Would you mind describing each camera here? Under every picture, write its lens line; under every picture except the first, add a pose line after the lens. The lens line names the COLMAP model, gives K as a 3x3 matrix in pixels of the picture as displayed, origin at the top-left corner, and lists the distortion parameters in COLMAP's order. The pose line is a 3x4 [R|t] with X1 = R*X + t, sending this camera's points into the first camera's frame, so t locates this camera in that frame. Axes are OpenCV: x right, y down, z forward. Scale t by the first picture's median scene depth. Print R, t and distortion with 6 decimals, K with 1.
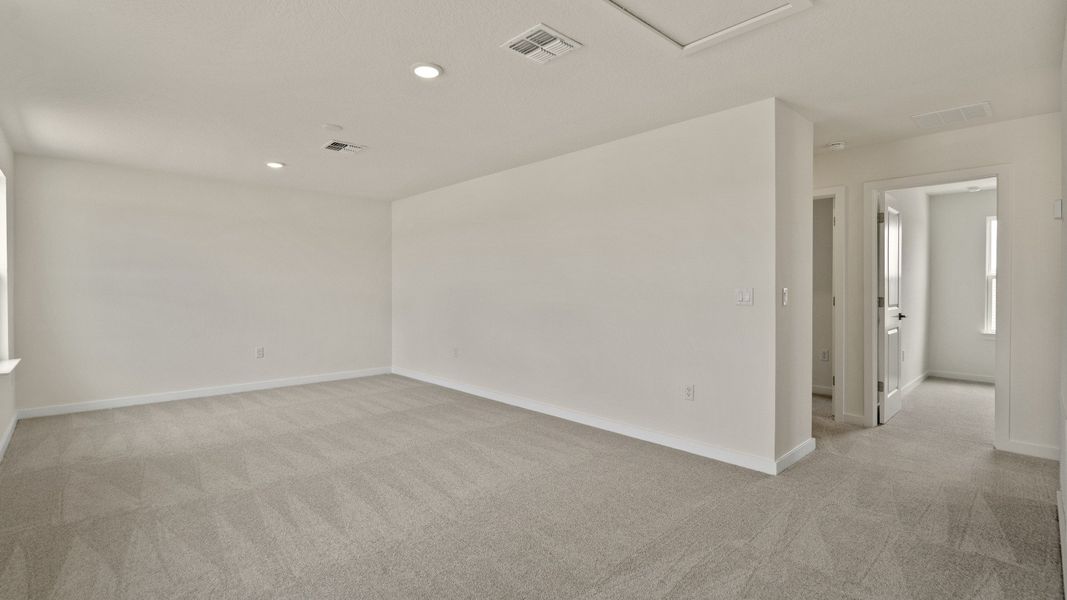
lens RADIAL K [[484.6, 0, 528.9], [0, 484.6, 295.0], [0, 0, 1]] dist [-0.001205, 0.000480]
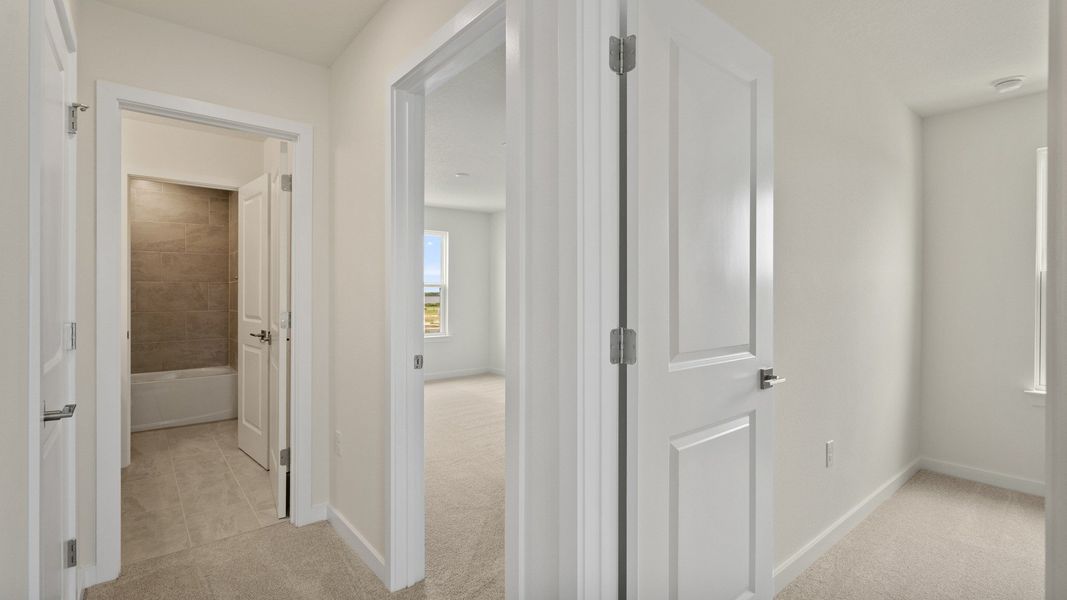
lens RADIAL K [[484.6, 0, 528.9], [0, 484.6, 295.0], [0, 0, 1]] dist [-0.001205, 0.000480]
pose [[0.997911, -0.003975, -0.064487, 0.482905], [0.003176, 0.999917, -0.012491, -0.008746], [0.064531, 0.012260, 0.997840, 0.500289]]
